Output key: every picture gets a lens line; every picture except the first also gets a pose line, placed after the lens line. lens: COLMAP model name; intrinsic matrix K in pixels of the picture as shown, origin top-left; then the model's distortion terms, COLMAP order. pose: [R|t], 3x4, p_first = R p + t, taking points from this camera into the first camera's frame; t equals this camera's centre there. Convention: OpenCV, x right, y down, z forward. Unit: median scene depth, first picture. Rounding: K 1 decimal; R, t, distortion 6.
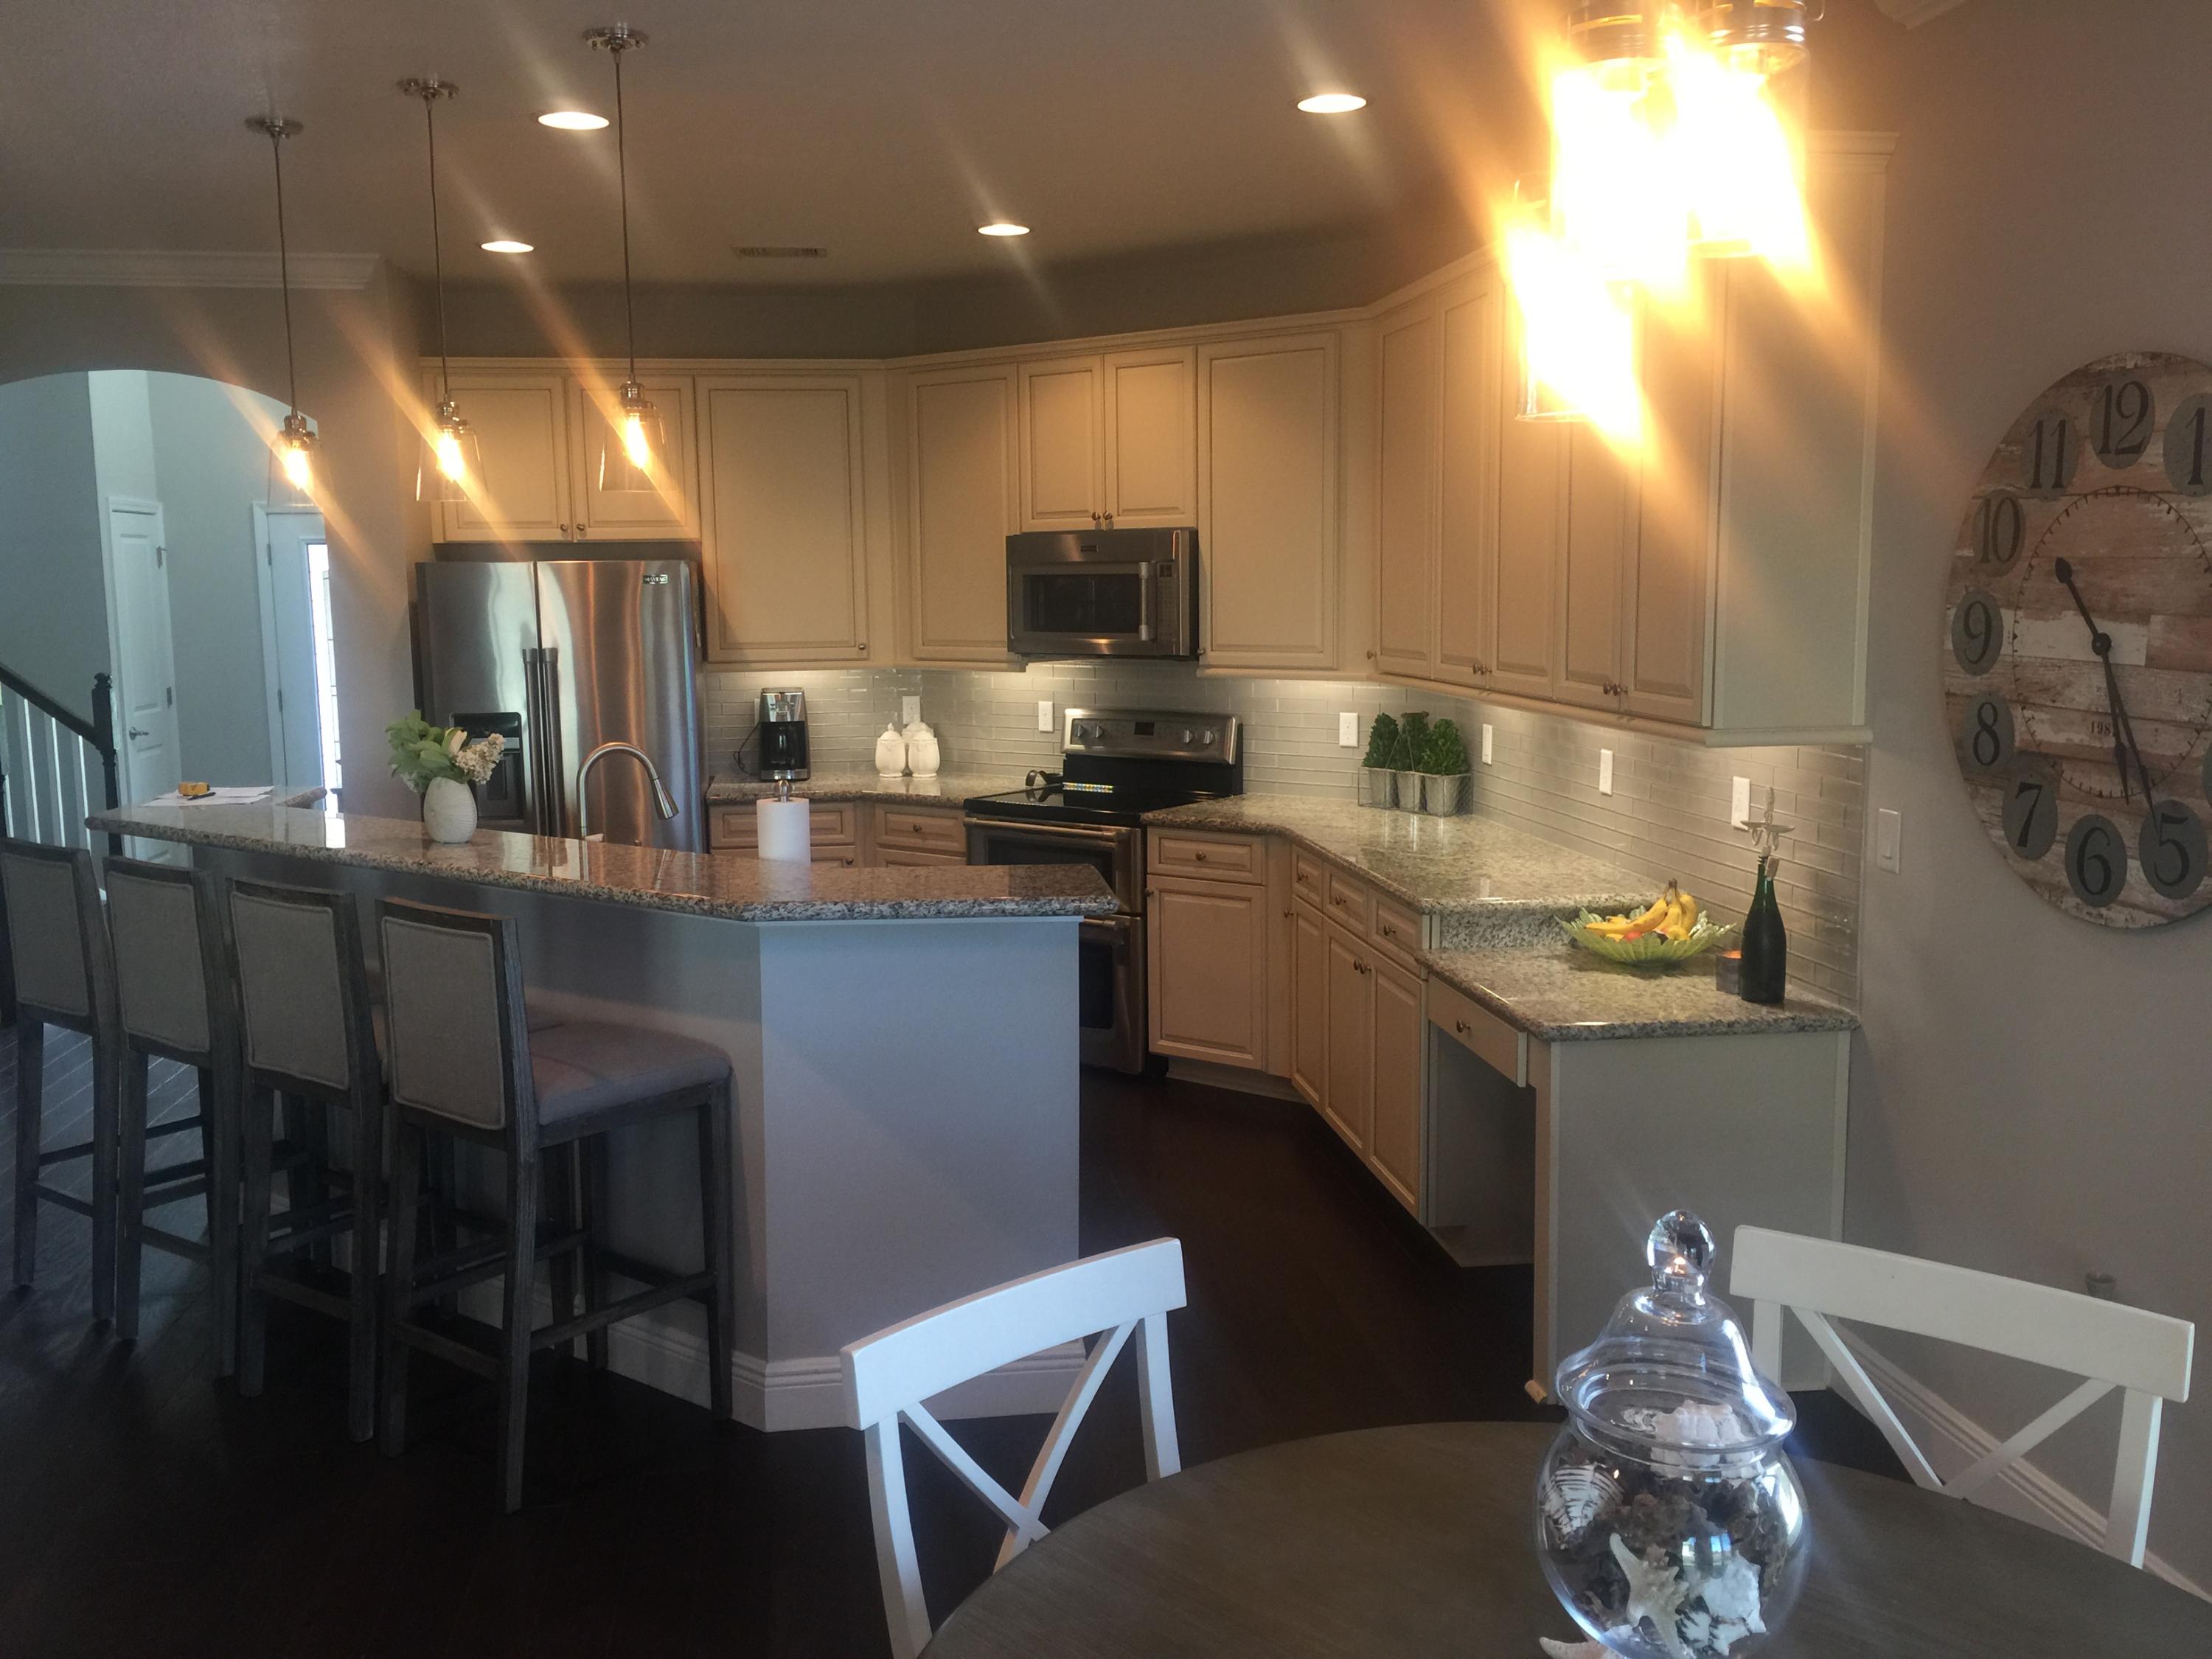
lens RADIAL K [[1920.5, 0, 1093.9], [0, 1920.5, 816.9], [0, 0, 1]] dist [0.067219, -0.089847]
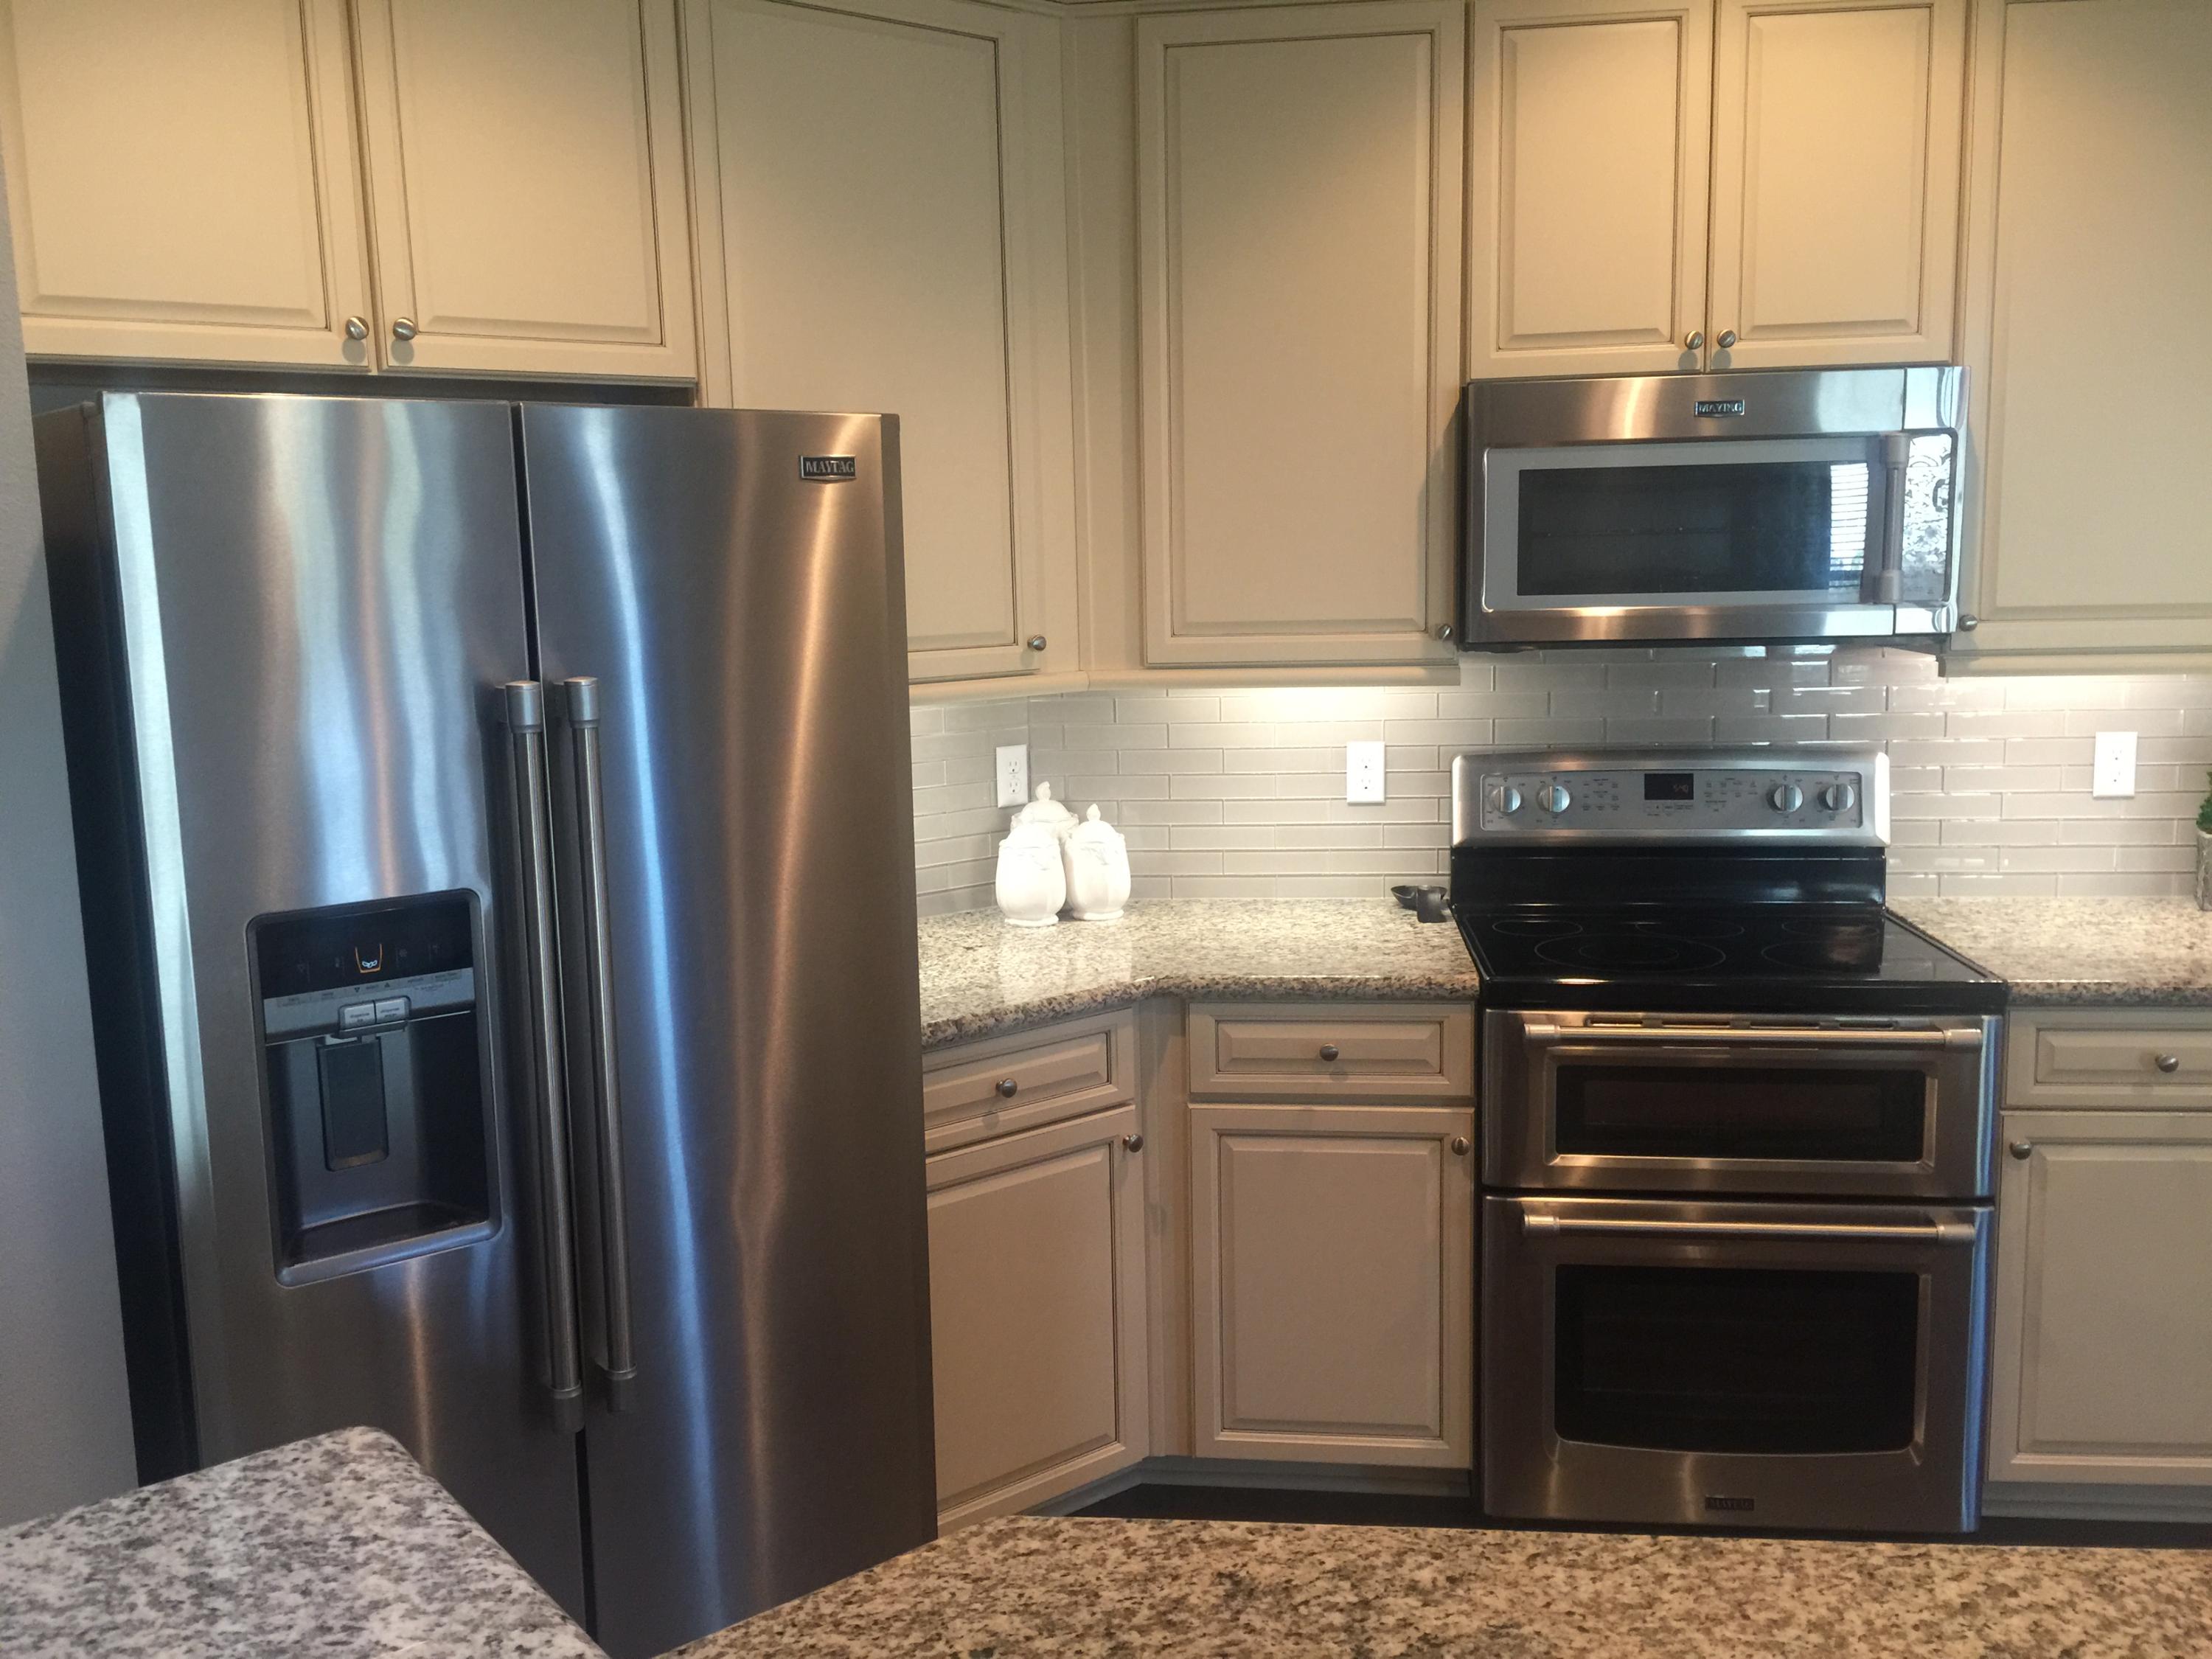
lens RADIAL K [[1920.5, 0, 1100.9], [0, 1920.5, 816.3], [0, 0, 1]] dist [0.067219, -0.089847]
pose [[0.854719, -0.081170, 0.512705, -0.377583], [0.077634, 0.996579, 0.028355, -0.068000], [-0.513252, 0.015568, 0.858097, 0.692366]]
